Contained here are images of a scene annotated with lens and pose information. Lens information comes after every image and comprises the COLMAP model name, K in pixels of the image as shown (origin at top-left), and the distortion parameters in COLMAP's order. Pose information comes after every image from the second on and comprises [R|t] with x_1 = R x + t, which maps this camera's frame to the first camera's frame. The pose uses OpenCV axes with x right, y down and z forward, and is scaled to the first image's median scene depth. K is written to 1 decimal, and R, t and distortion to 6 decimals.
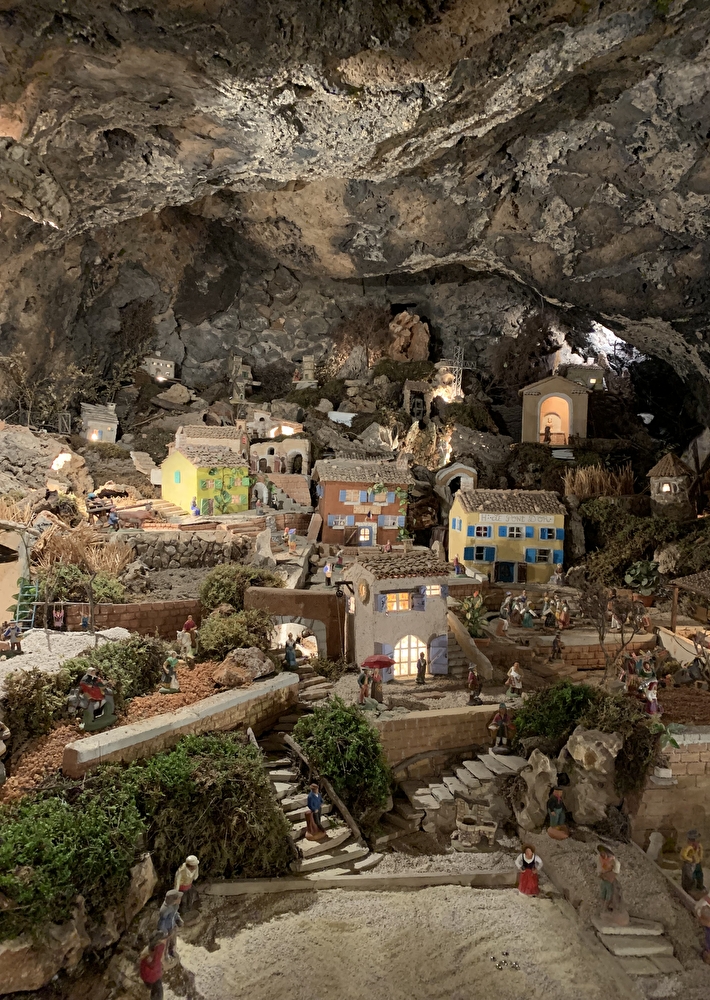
lens RADIAL K [[779.0, 0, 355.0], [0, 779.0, 500.0], [0, 0, 1]] dist [-0.000424, -0.044858]
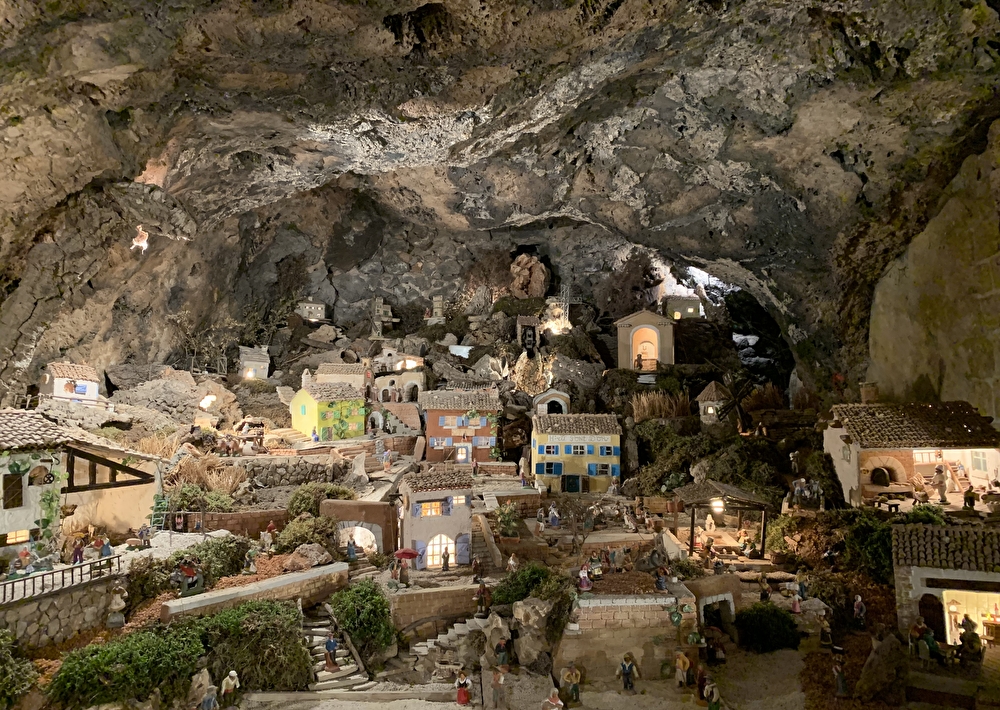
lens RADIAL K [[779.0, 0, 500.0], [0, 779.0, 355.0], [0, 0, 1]] dist [-0.000424, -0.044858]
pose [[0.997247, -0.025773, -0.069522, 0.172002], [0.020883, 0.997317, -0.070166, -0.023467], [0.071144, 0.068521, 0.995110, -0.217250]]
